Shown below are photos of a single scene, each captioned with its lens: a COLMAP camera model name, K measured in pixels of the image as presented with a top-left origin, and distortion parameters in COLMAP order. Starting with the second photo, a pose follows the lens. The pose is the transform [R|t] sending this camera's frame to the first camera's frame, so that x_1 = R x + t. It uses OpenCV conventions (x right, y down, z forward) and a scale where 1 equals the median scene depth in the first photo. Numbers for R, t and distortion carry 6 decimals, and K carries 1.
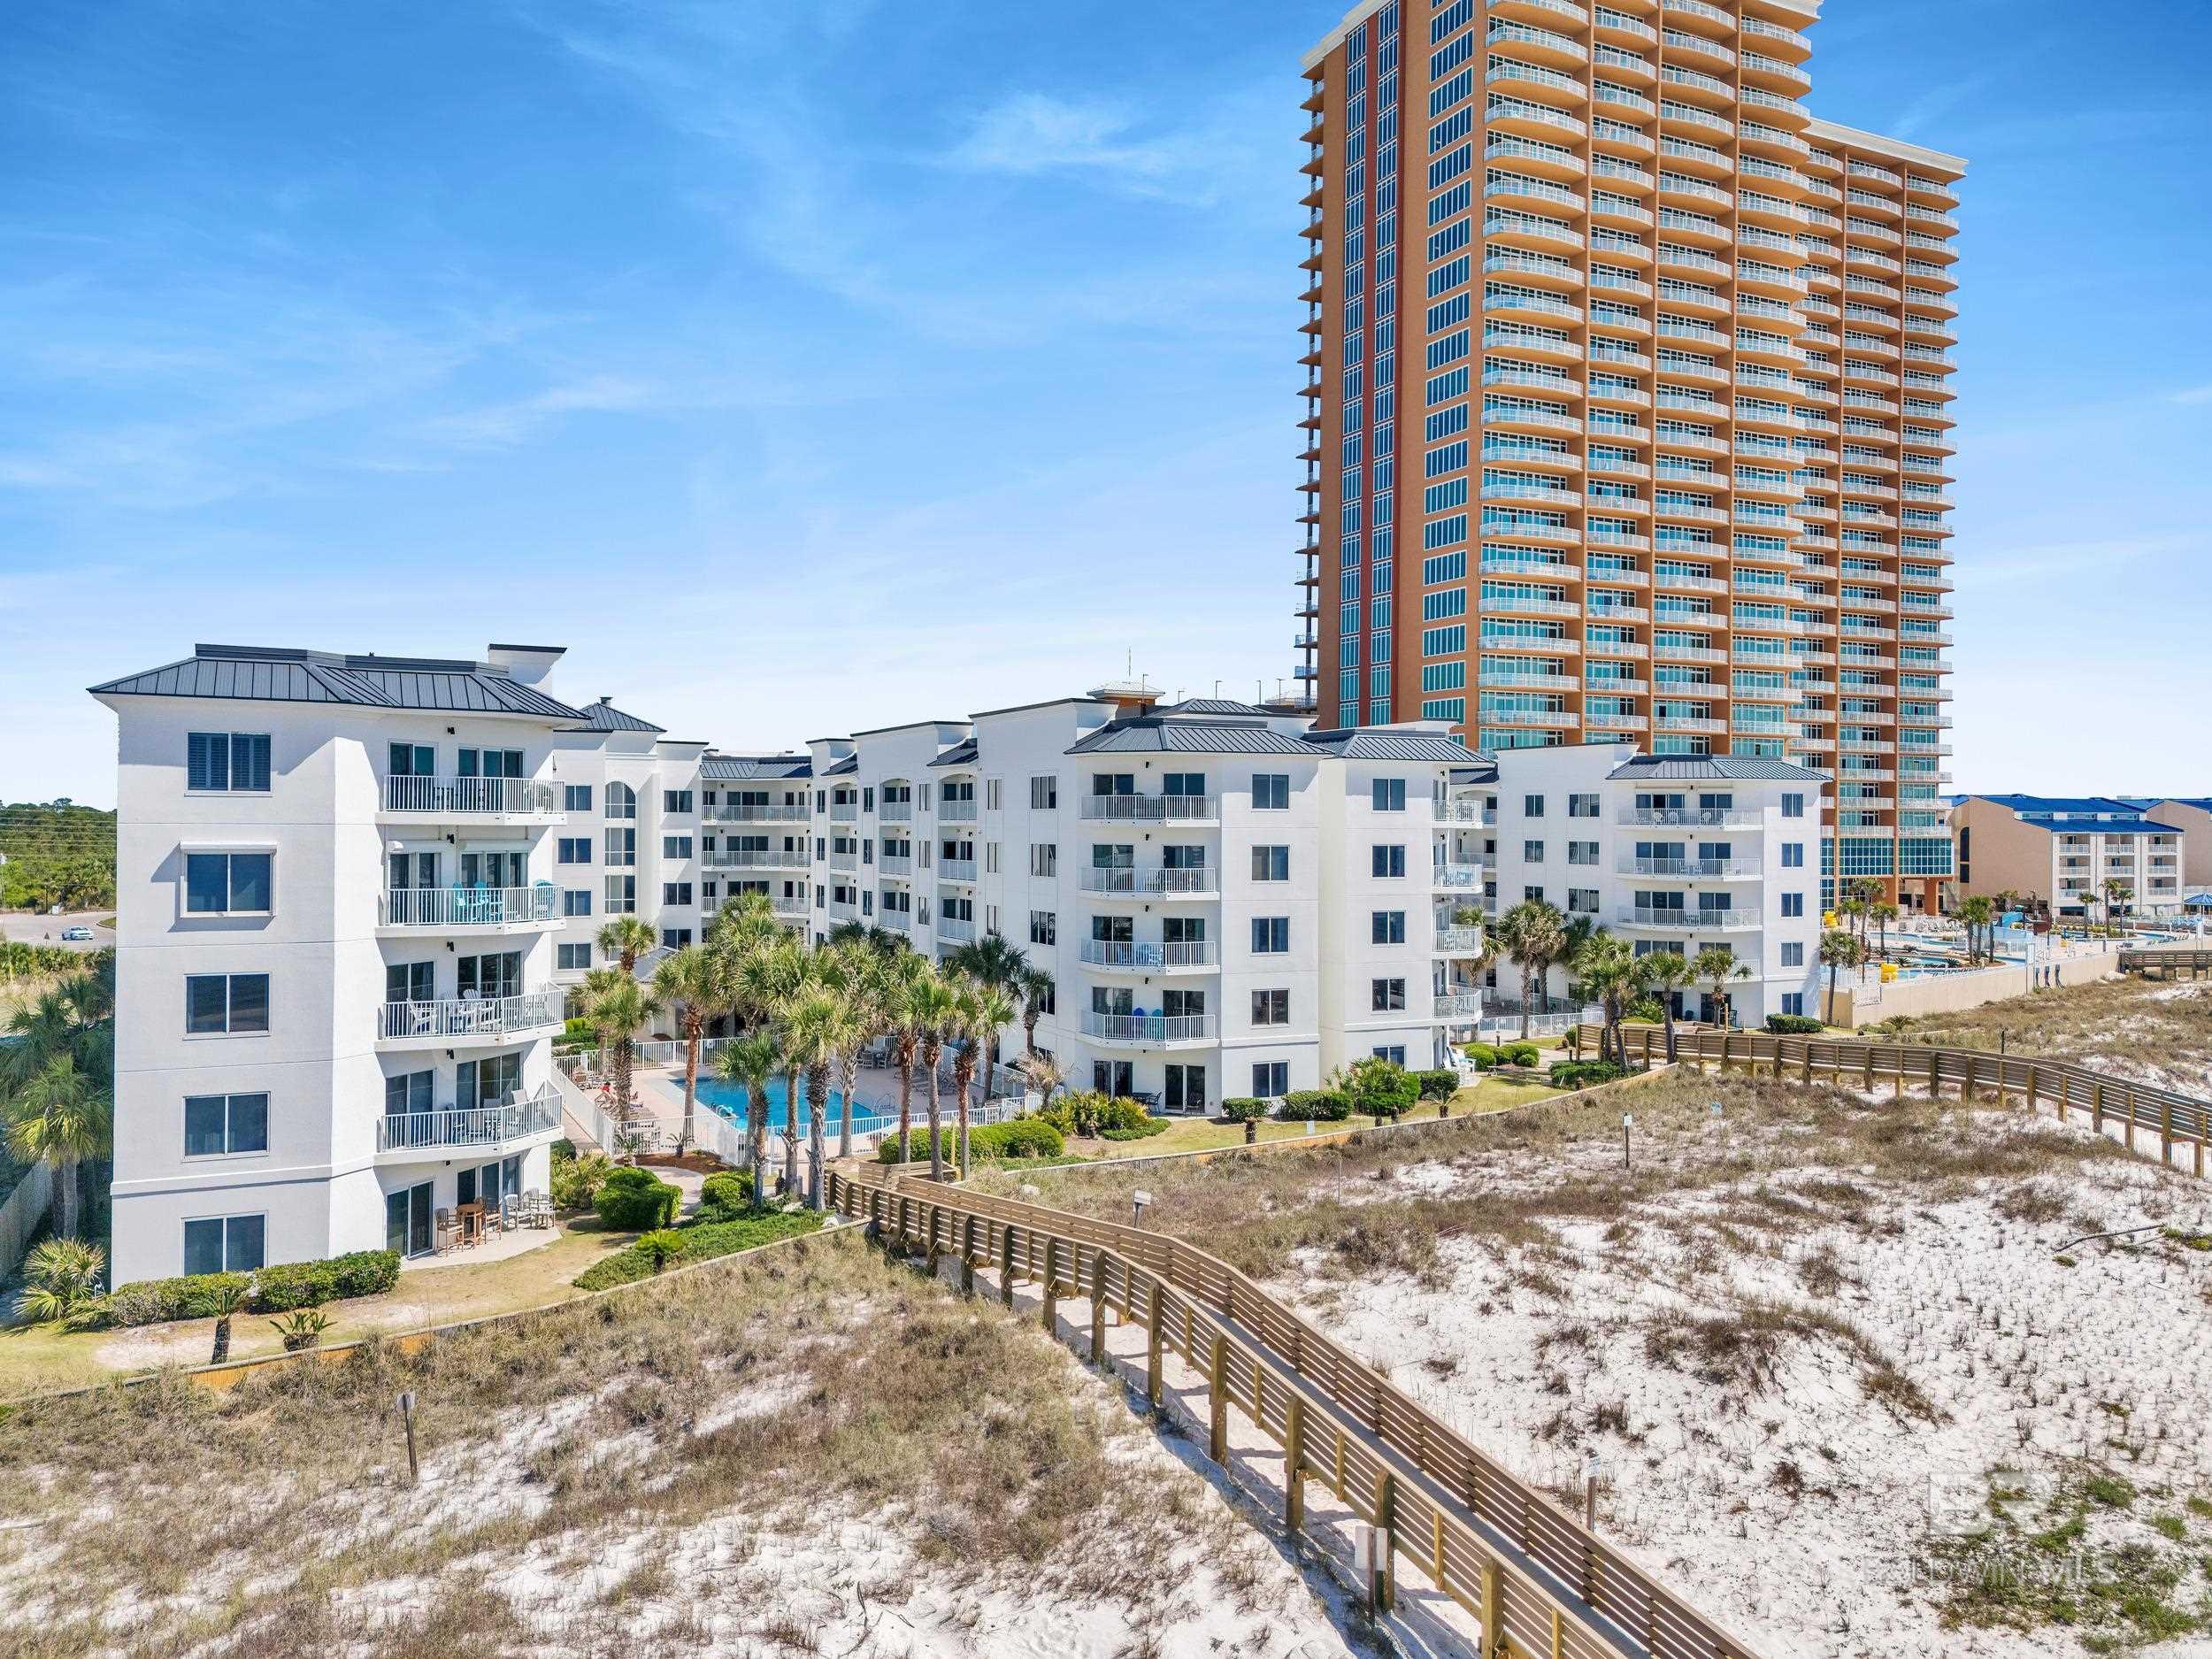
lens RADIAL K [[1634.2, 0, 1117.1], [0, 1634.2, 820.8], [0, 0, 1]] dist [0.072617, -0.064547]
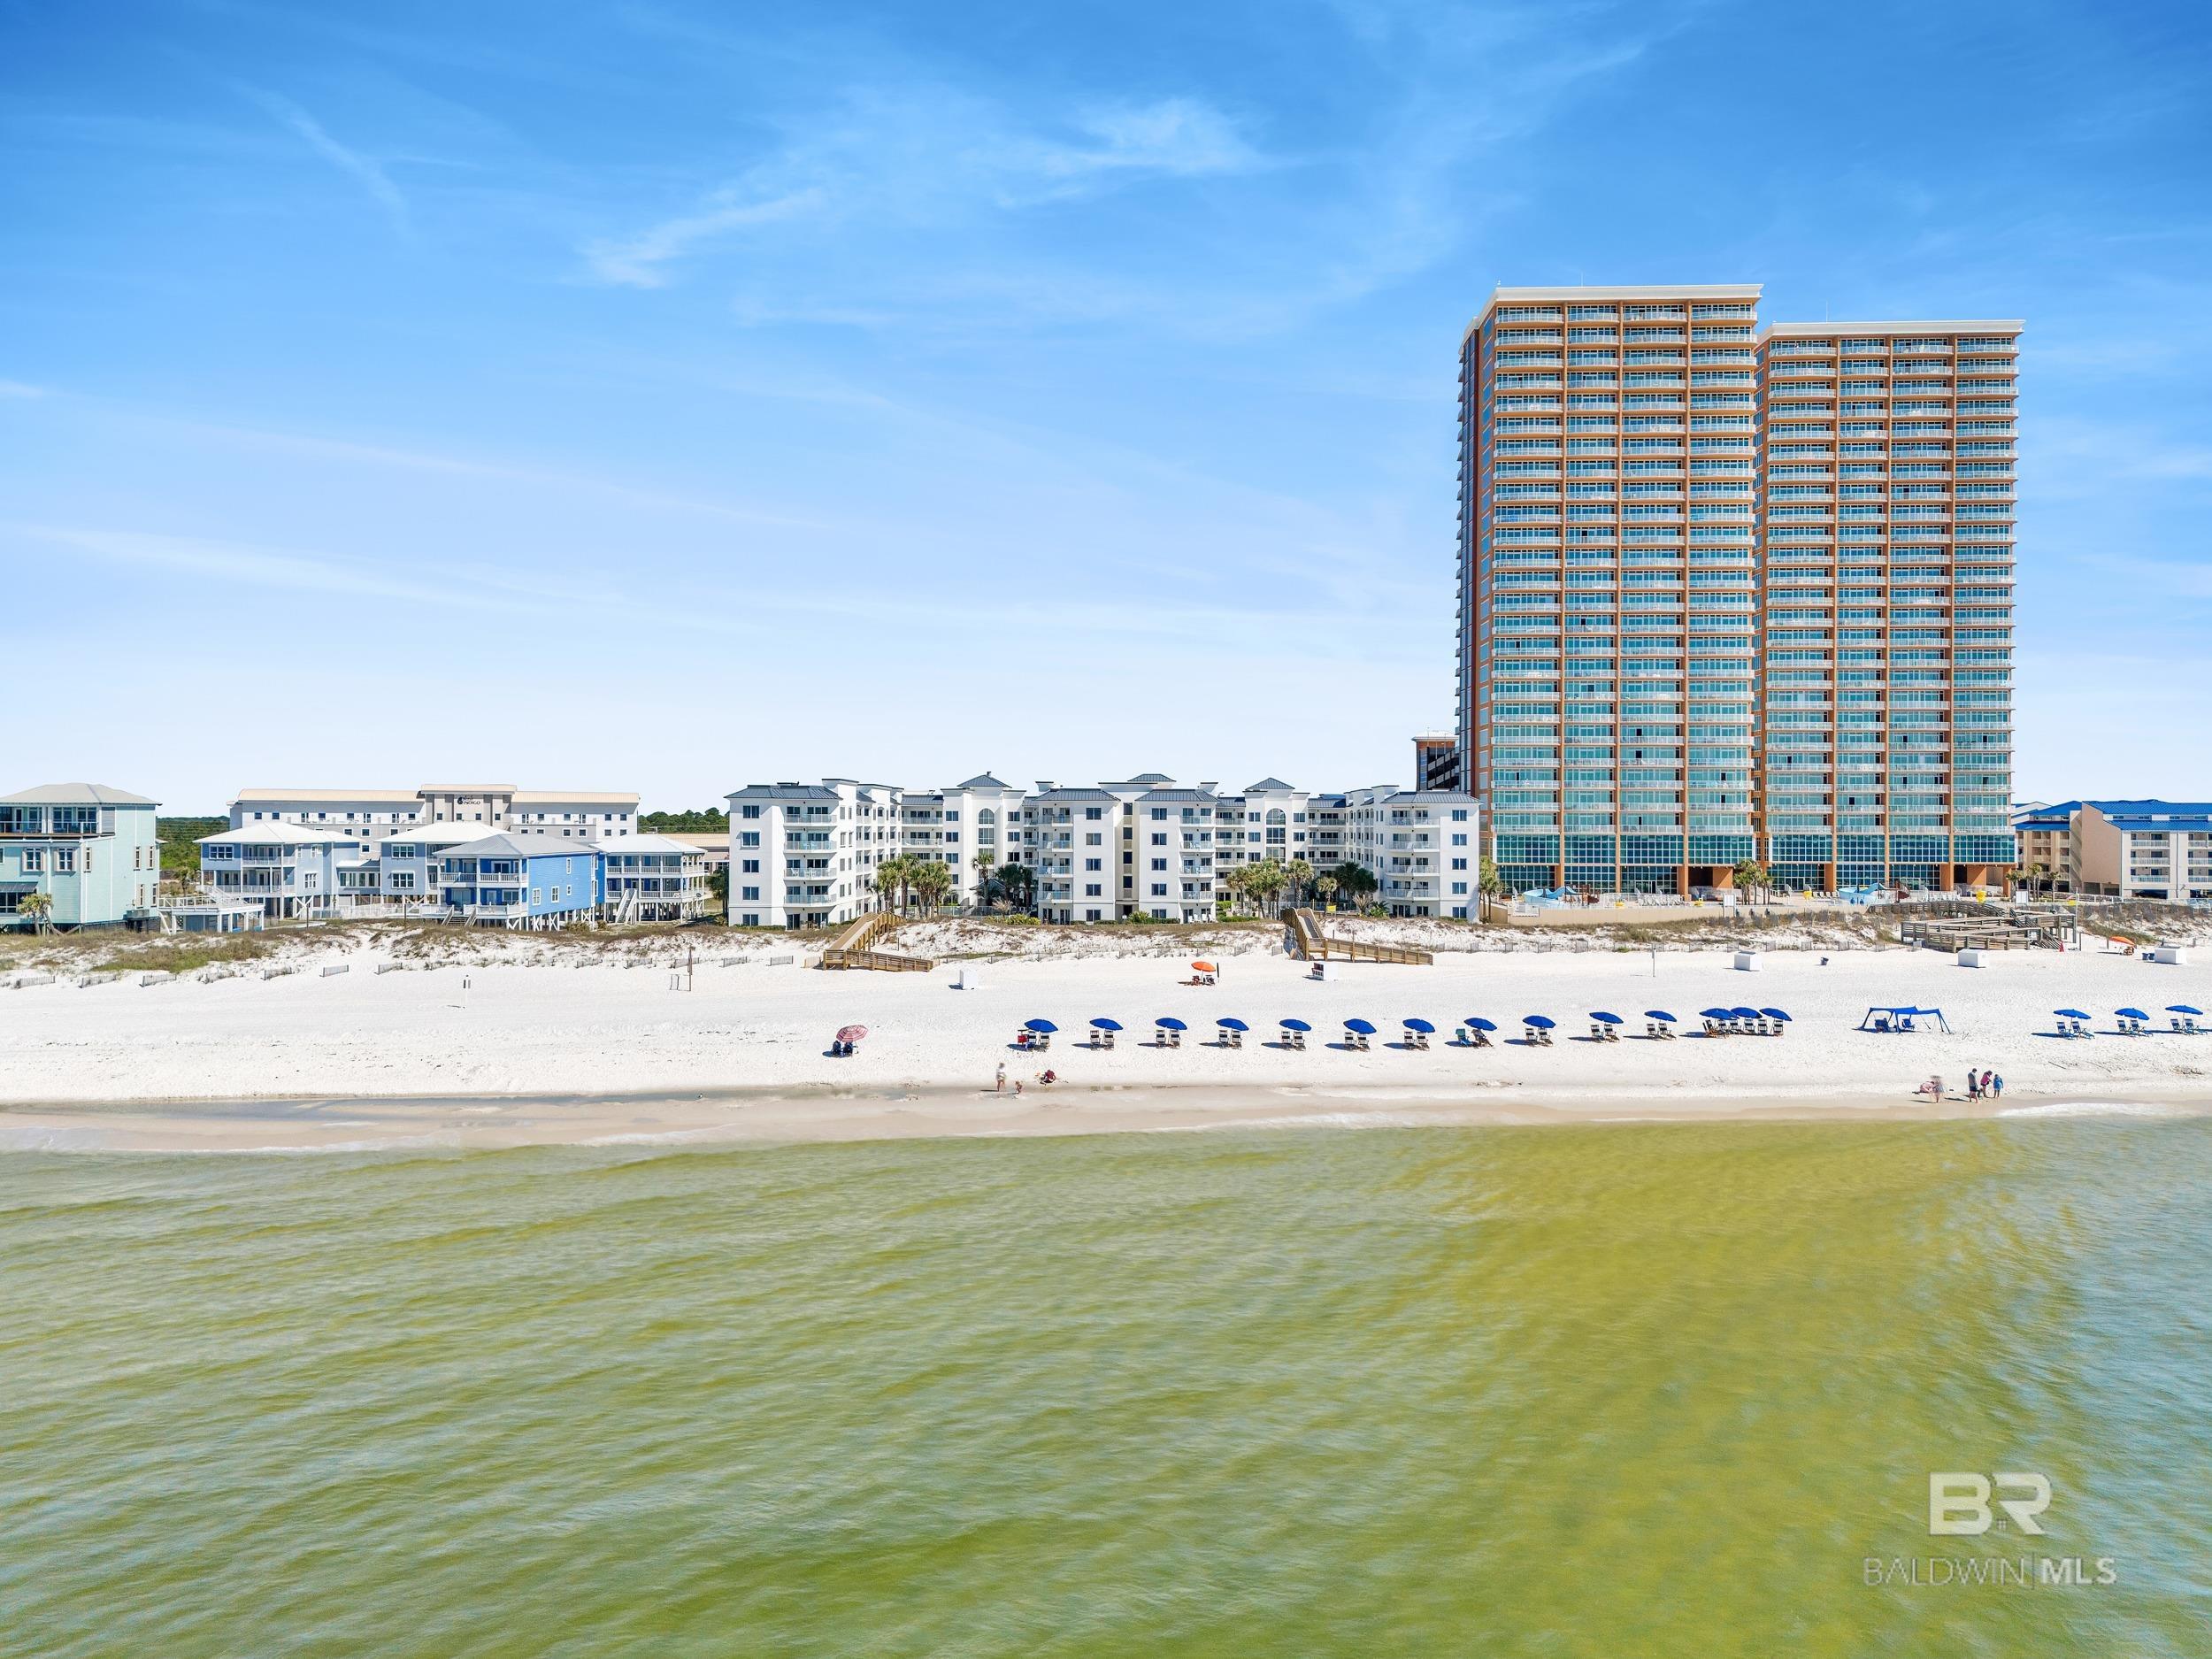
lens RADIAL K [[1634.2, 0, 1117.1], [0, 1634.2, 820.8], [0, 0, 1]] dist [0.072617, -0.064547]
pose [[0.875567, -0.003604, -0.483084, 1.376480], [0.002669, 0.999993, -0.002622, 0.001565], [0.483090, 0.001006, 0.875570, -1.335654]]
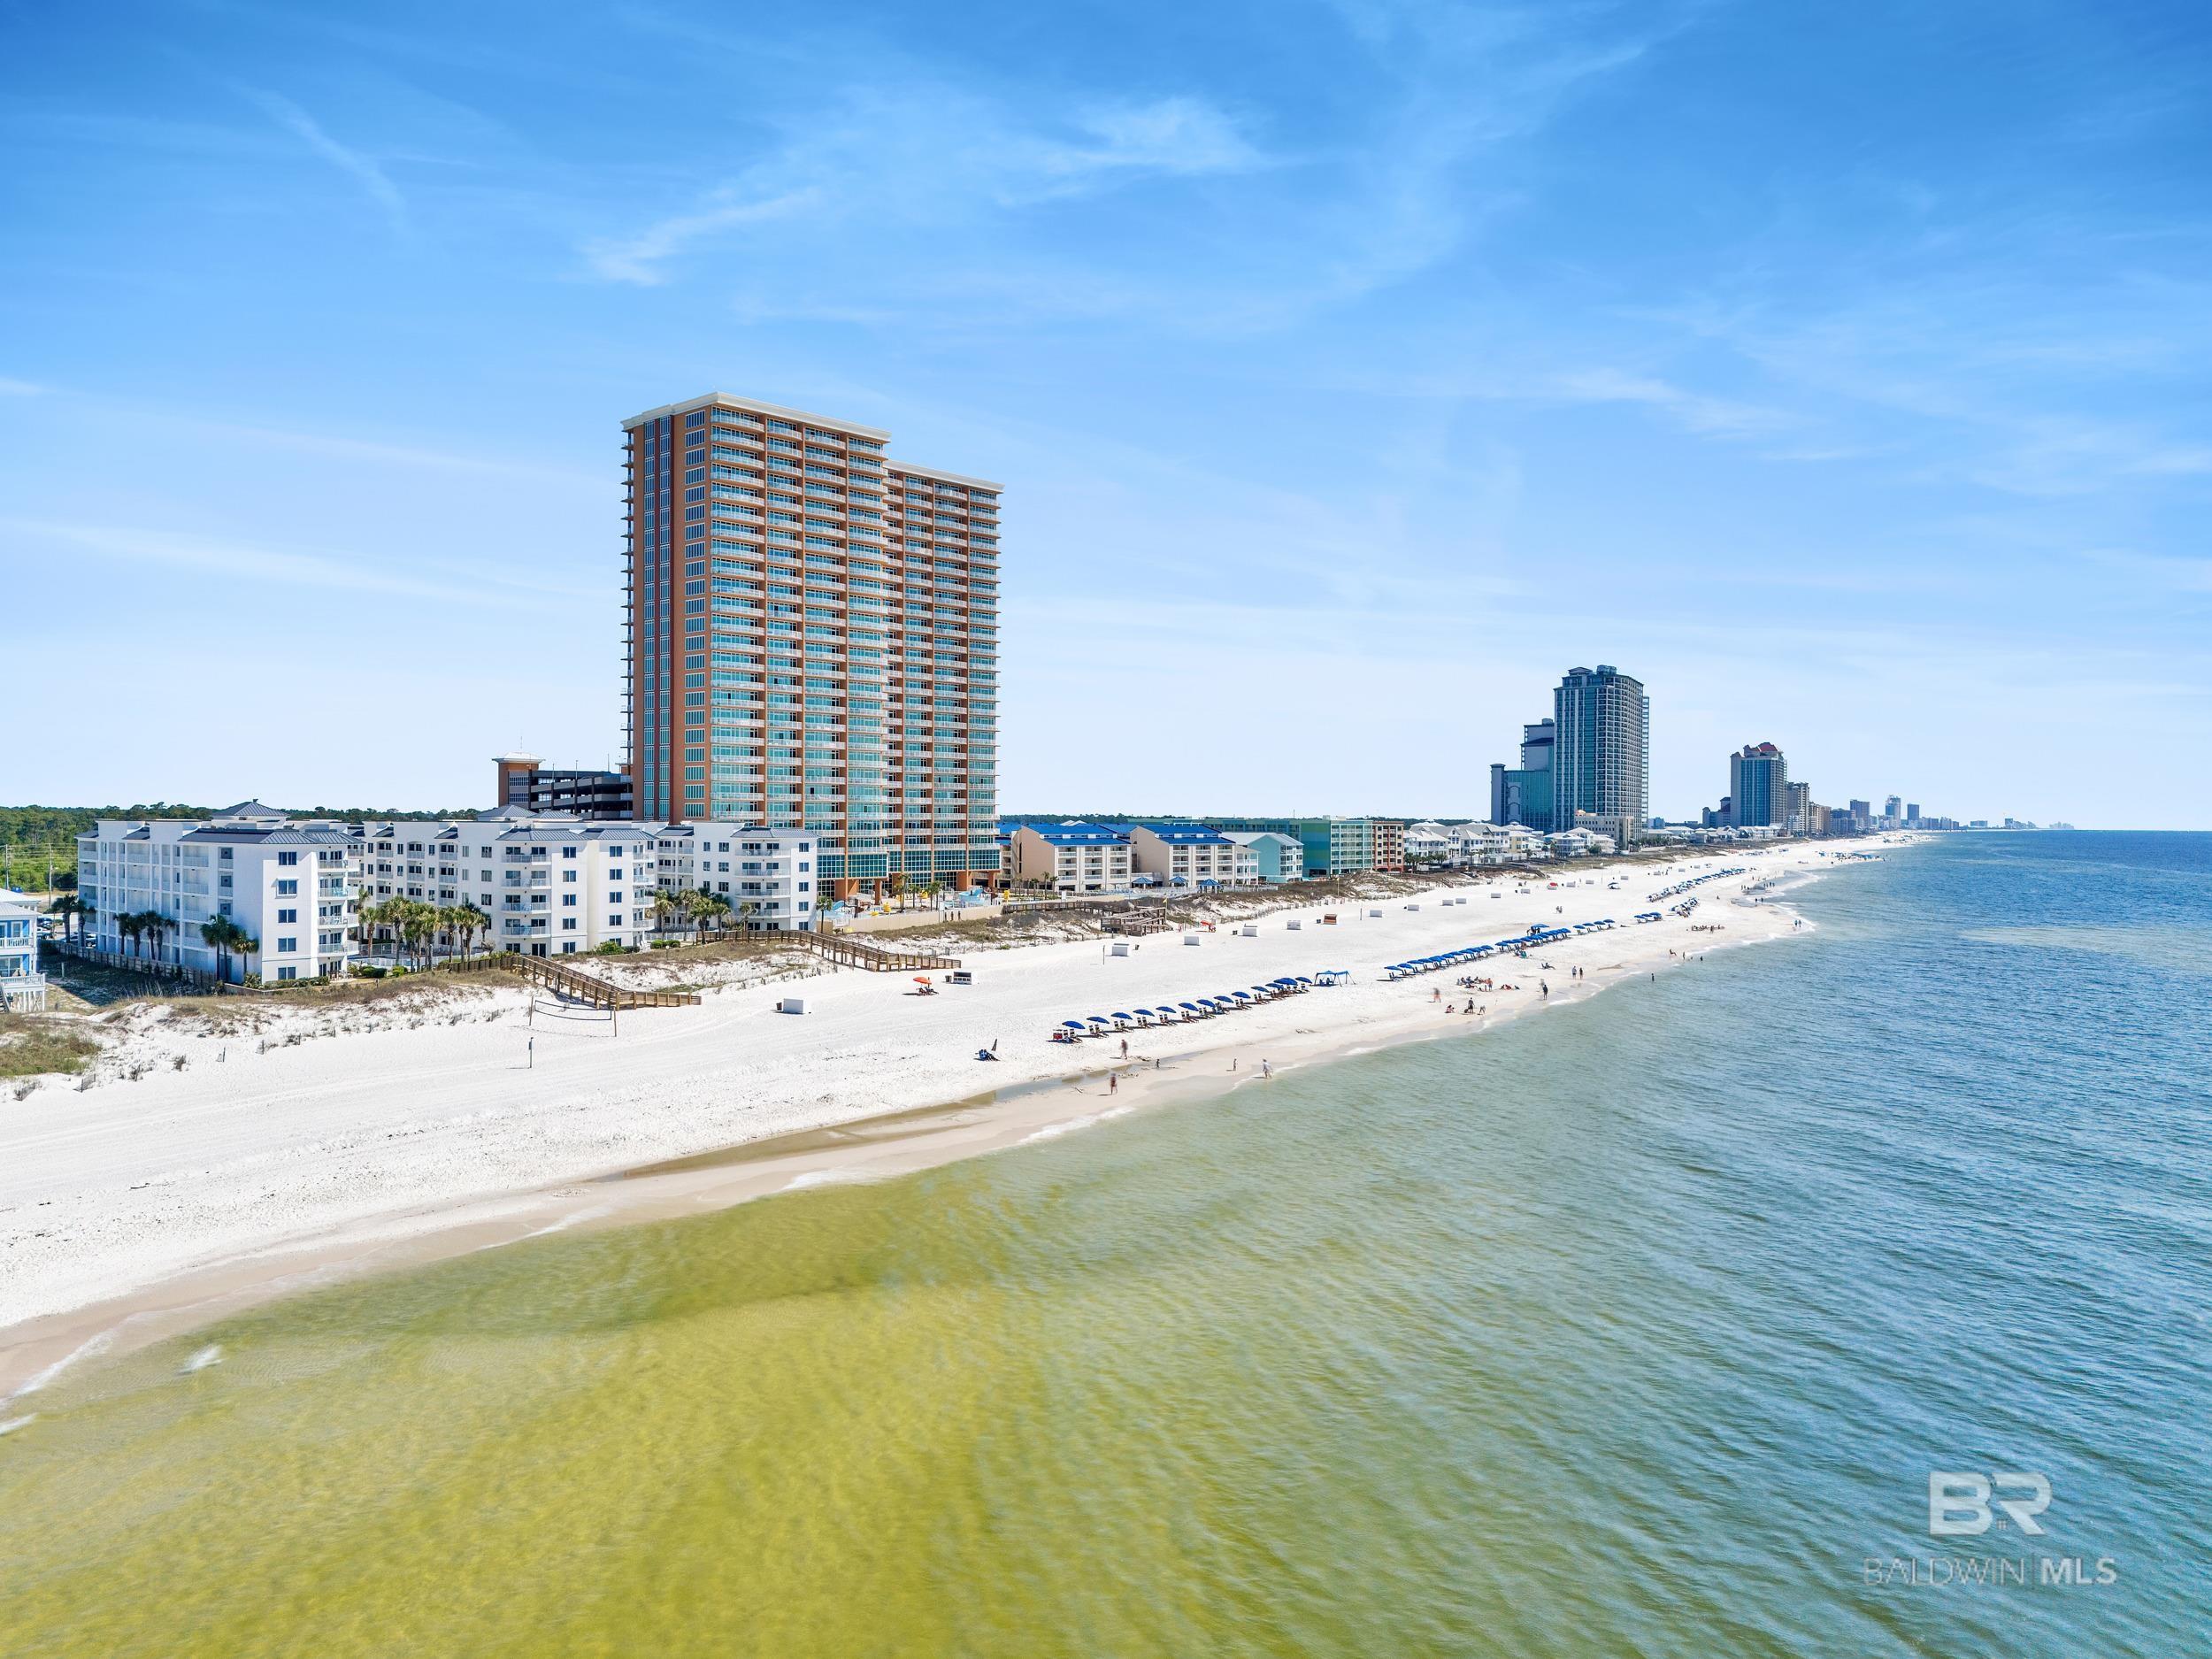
lens RADIAL K [[1634.2, 0, 1117.1], [0, 1634.2, 820.8], [0, 0, 1]] dist [0.072617, -0.064547]
pose [[0.939230, -0.001567, 0.343284, 0.000171], [-0.000553, 0.999981, 0.006078, -0.088229], [-0.343287, -0.005898, 0.939212, -2.035813]]
